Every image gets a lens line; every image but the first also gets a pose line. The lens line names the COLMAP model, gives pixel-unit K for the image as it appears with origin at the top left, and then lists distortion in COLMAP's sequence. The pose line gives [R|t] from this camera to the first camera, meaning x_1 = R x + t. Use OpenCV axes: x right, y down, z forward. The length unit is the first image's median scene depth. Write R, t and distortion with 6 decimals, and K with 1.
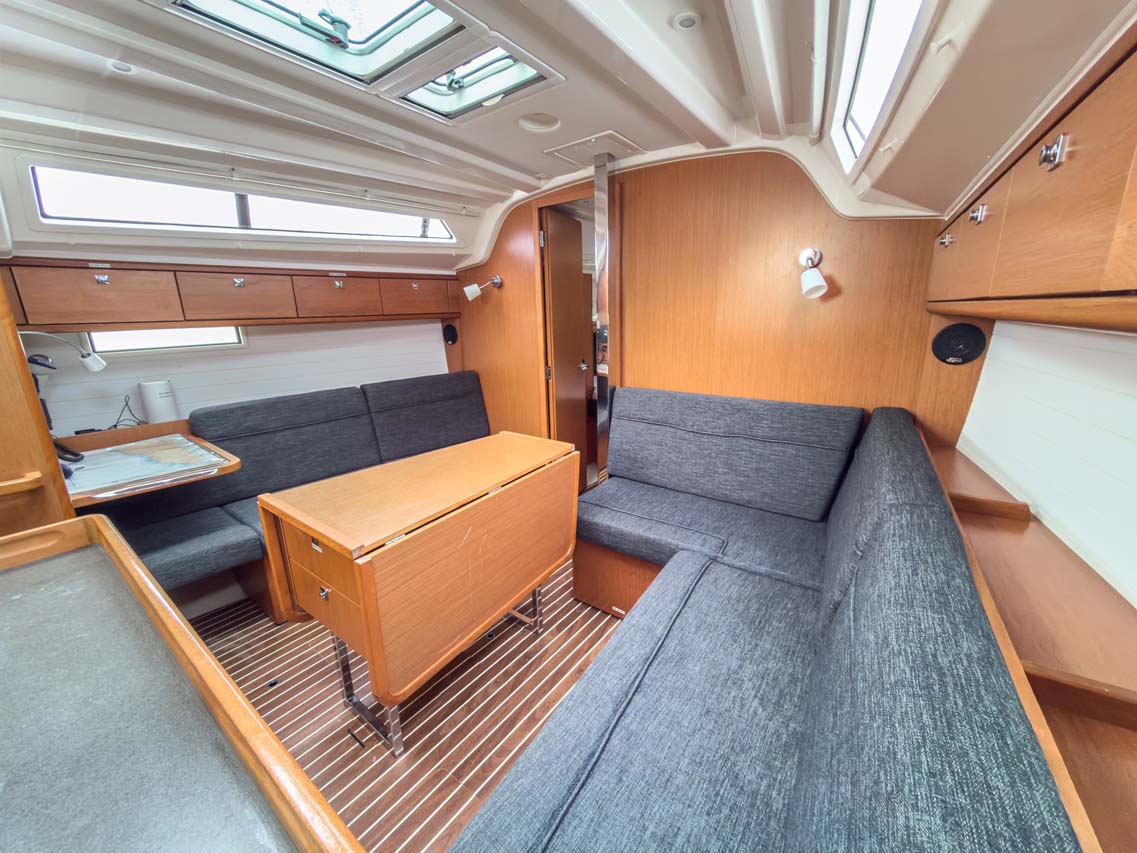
lens RADIAL K [[449.8, 0, 567.6], [0, 449.8, 423.9], [0, 0, 1]] dist [0.001161, 0.000028]
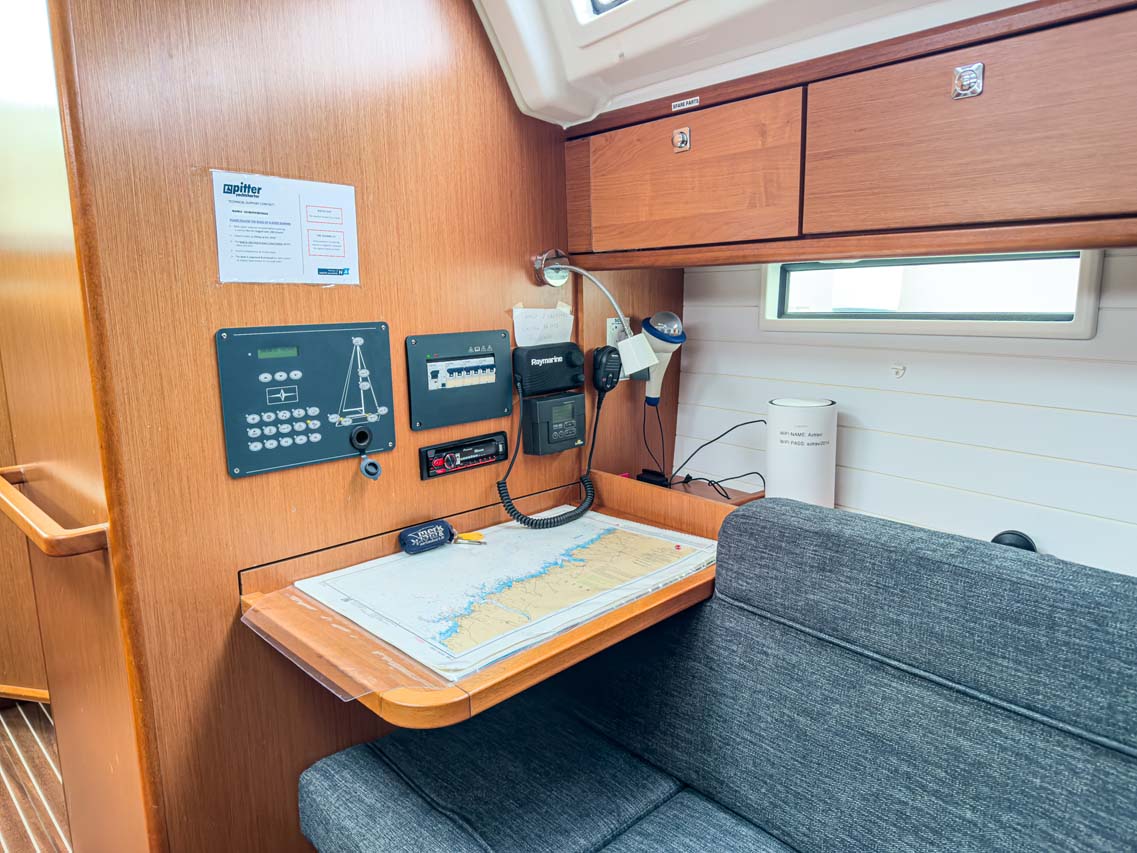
lens RADIAL K [[796.6, 0, 570.4], [0, 796.6, 430.0], [0, 0, 1]] dist [0.022146, -0.029490]
pose [[-0.140810, 0.199081, -0.969814, -0.291877], [-0.224523, 0.947630, 0.227126, -0.235138], [0.964242, 0.249727, -0.088737, 1.137548]]
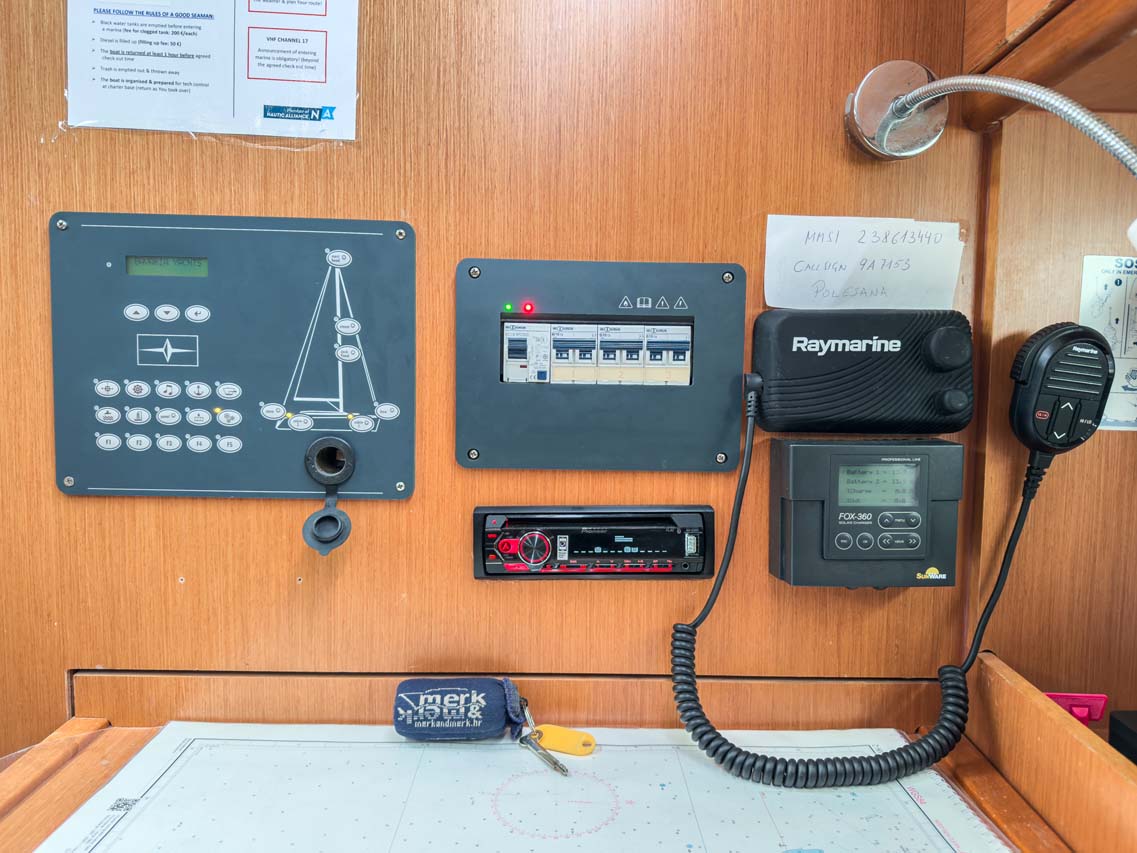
lens RADIAL K [[796.6, 0, 568.6], [0, 796.6, 425.5], [0, 0, 1]] dist [0.022146, -0.029490]
pose [[-0.780650, 0.047445, -0.623166, -0.883989], [-0.158907, 0.949275, 0.271339, -0.137837], [0.604429, 0.310846, -0.733512, 1.210191]]
